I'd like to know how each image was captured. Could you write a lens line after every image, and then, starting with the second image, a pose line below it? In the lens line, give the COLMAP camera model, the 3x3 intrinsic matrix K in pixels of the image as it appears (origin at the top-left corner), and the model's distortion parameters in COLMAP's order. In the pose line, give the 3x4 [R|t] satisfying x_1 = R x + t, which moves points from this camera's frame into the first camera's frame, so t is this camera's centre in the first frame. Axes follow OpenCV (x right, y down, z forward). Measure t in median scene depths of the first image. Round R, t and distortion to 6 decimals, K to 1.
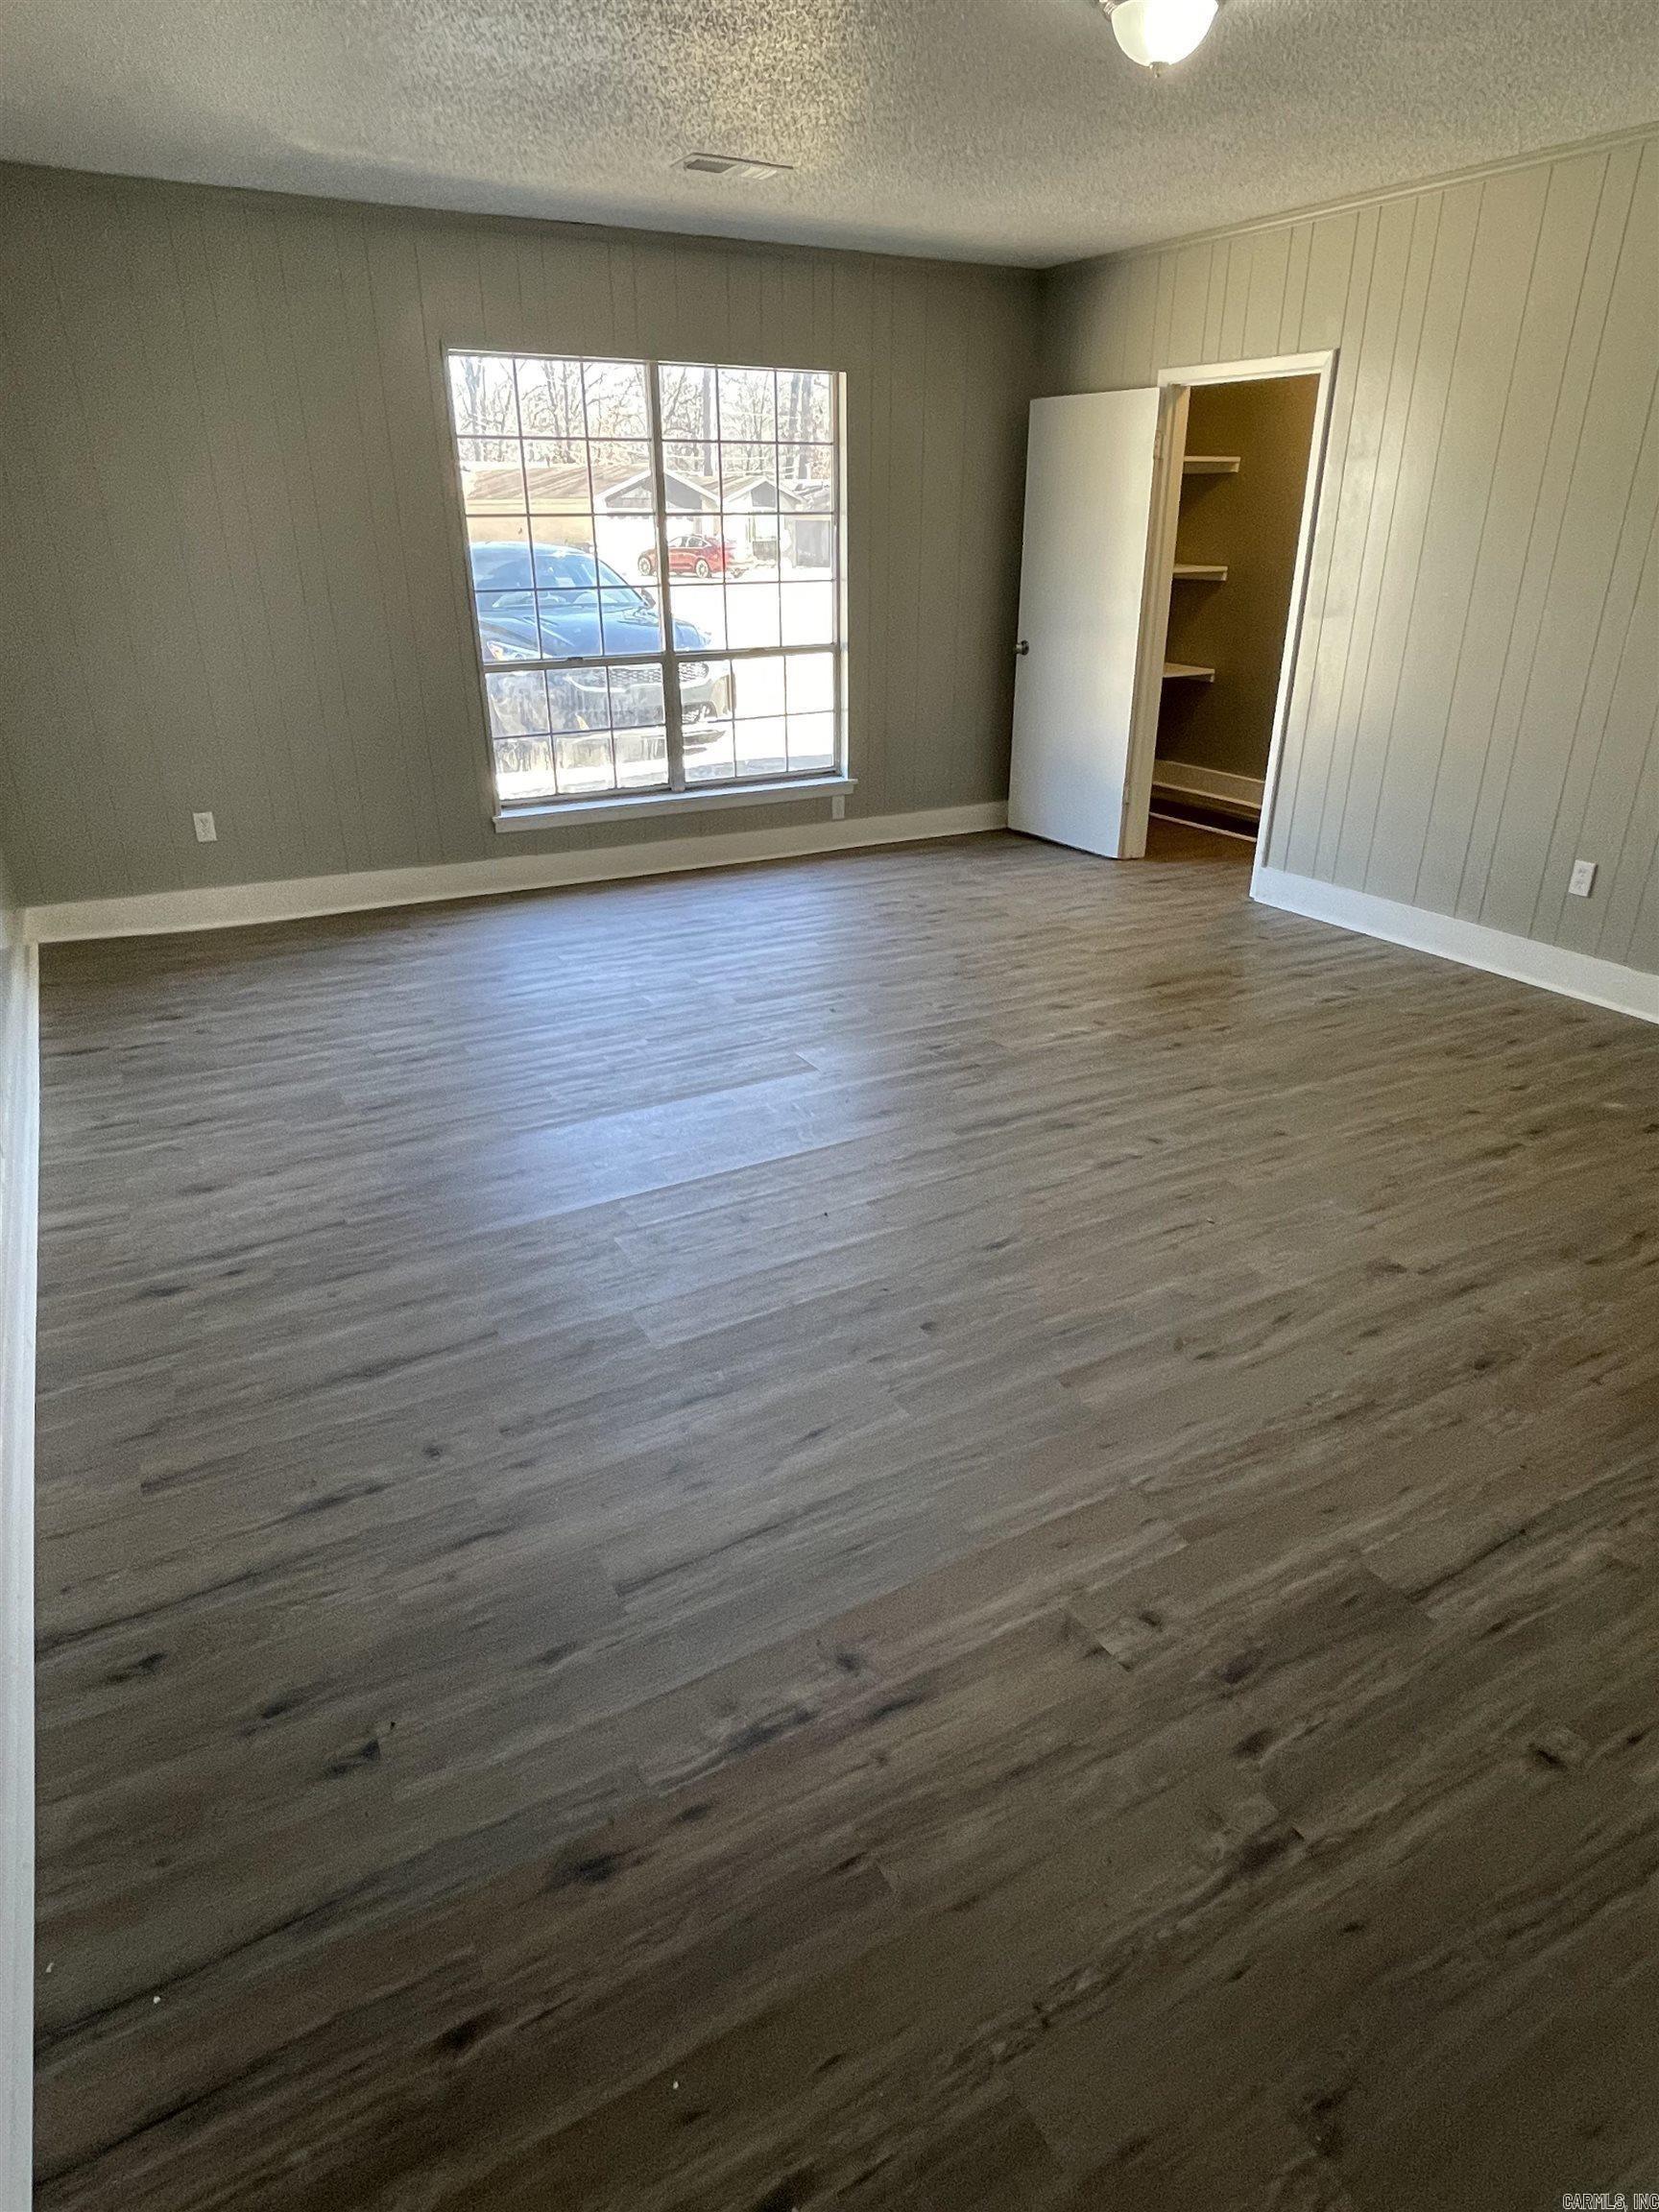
lens RADIAL K [[1285.6, 0, 826.0], [0, 1285.6, 1095.5], [0, 0, 1]] dist [0.000756, -0.004870]
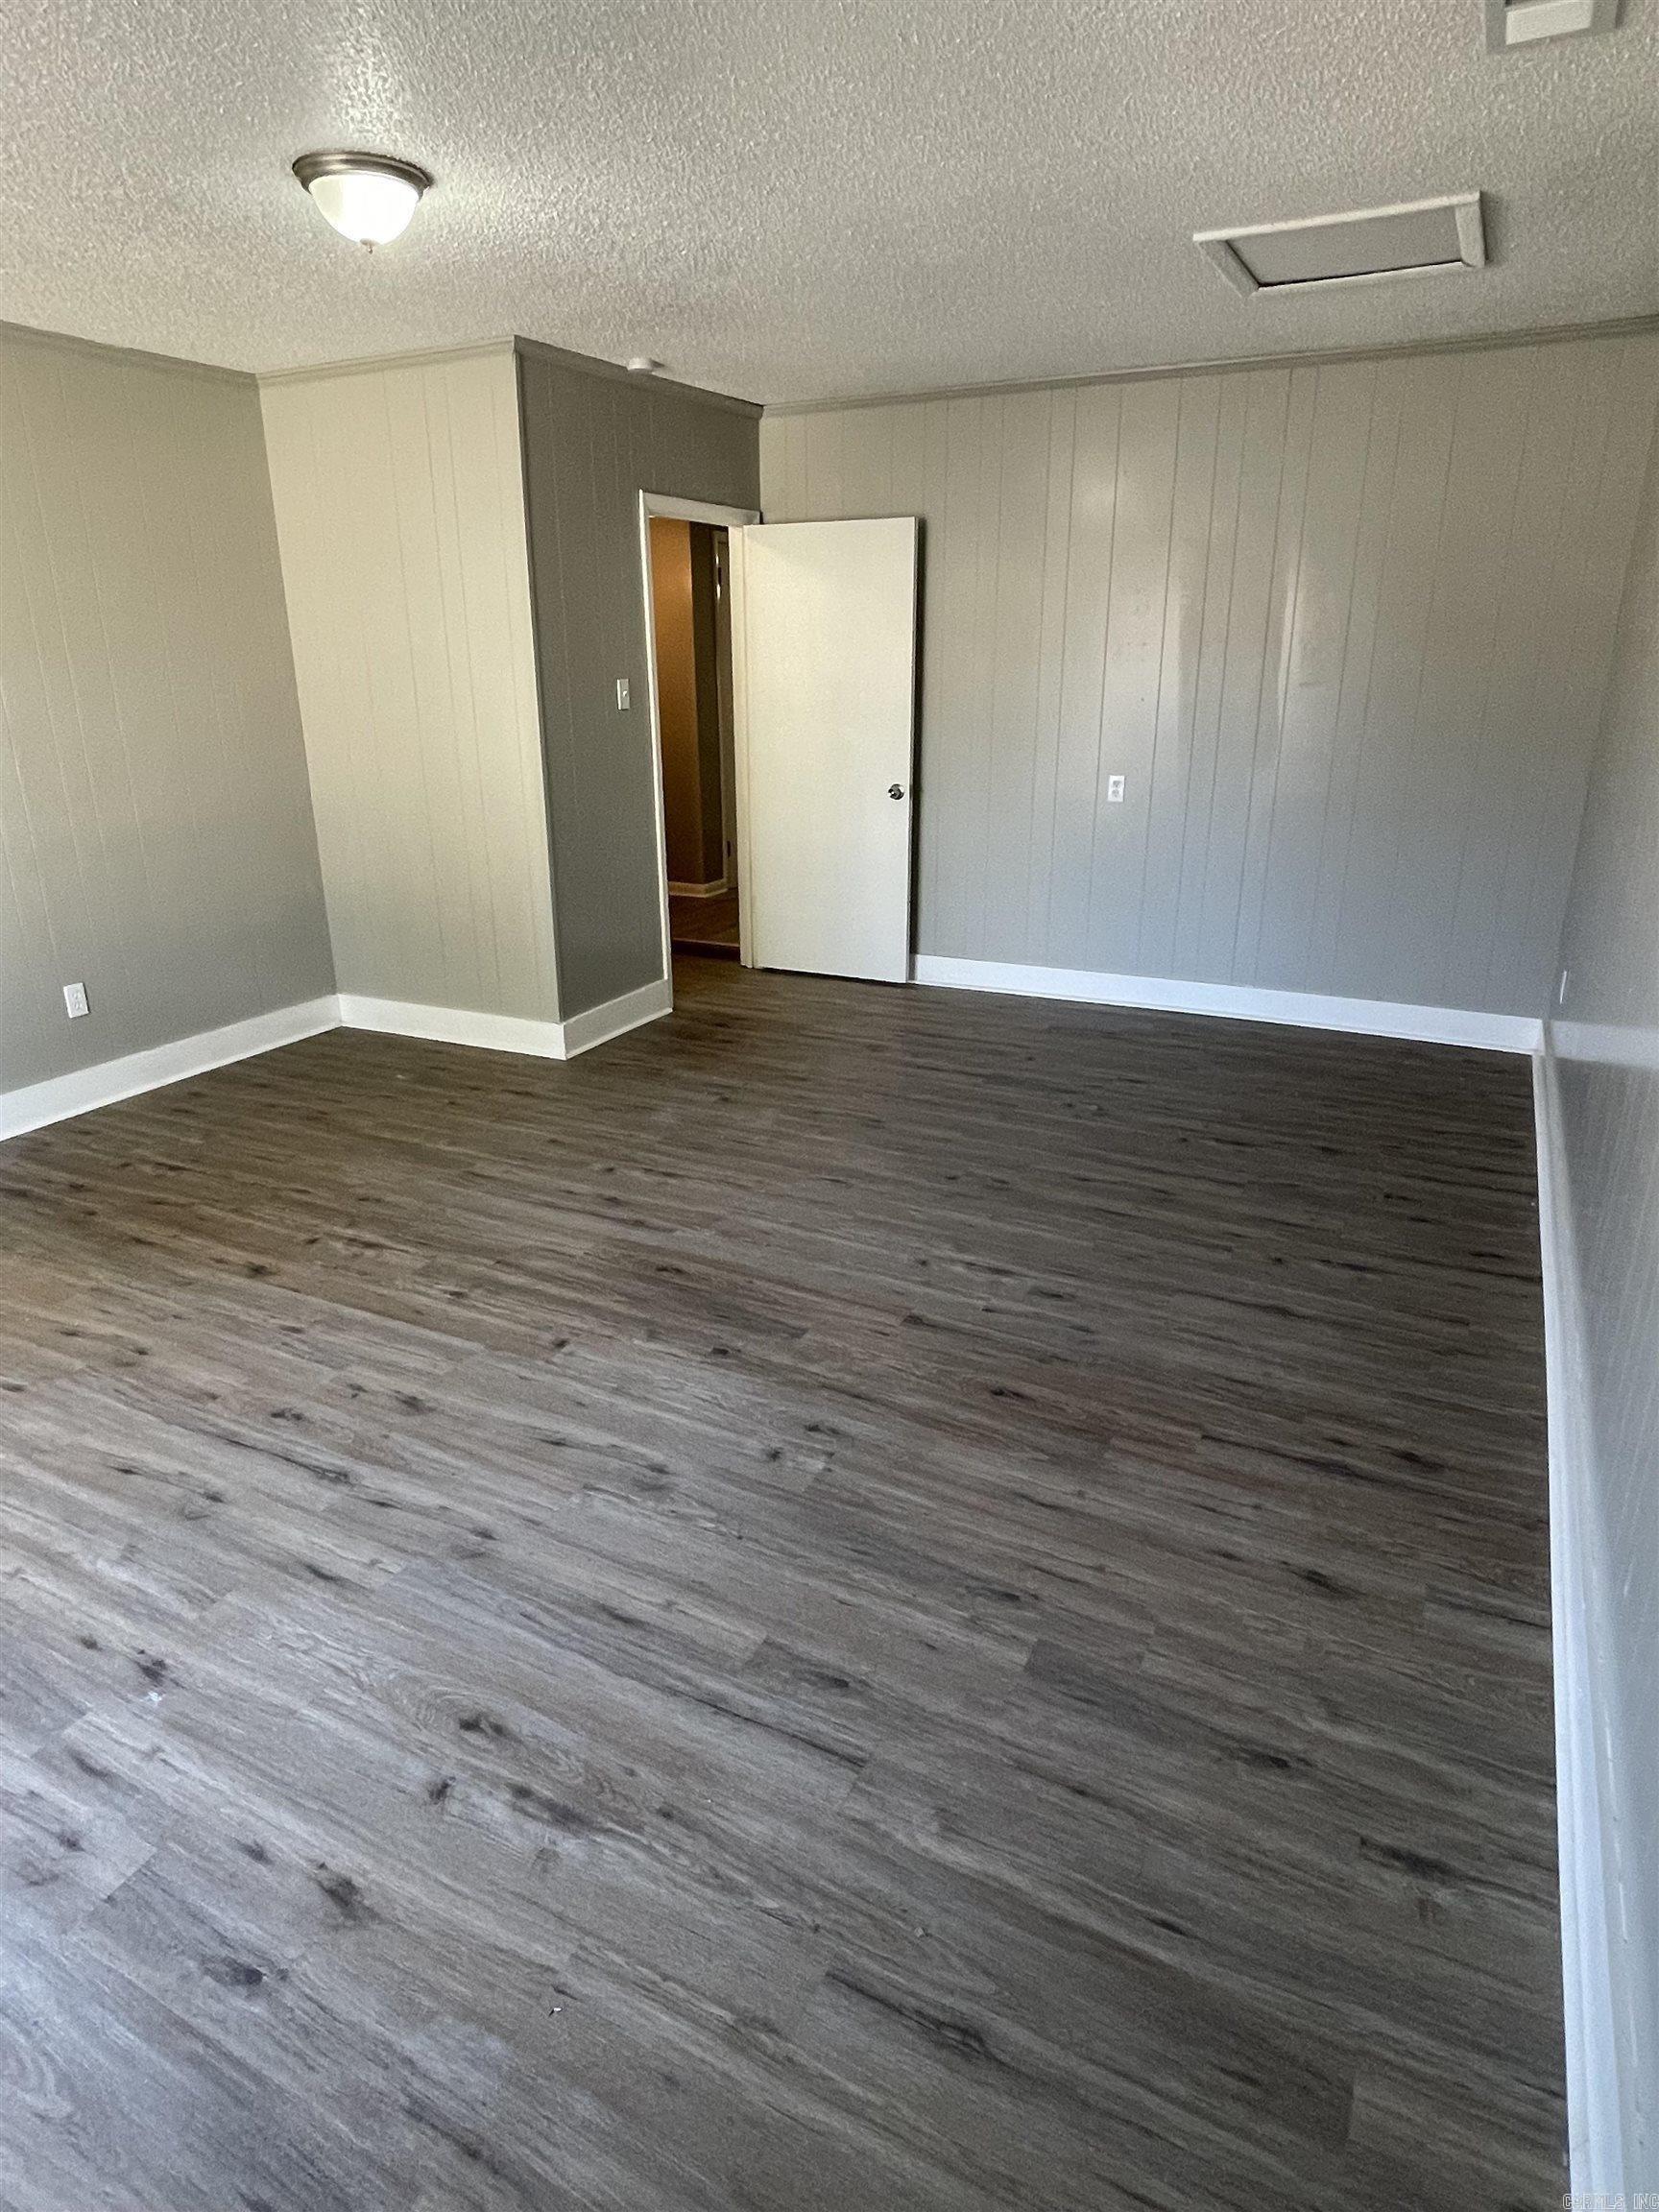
lens RADIAL K [[1285.6, 0, 826.0], [0, 1285.6, 1095.5], [0, 0, 1]] dist [0.000756, -0.004870]
pose [[-0.559353, -0.266192, 0.785026, -0.763924], [0.350938, 0.781931, 0.515196, -0.556548], [-0.750977, 0.563672, -0.343959, 1.215044]]
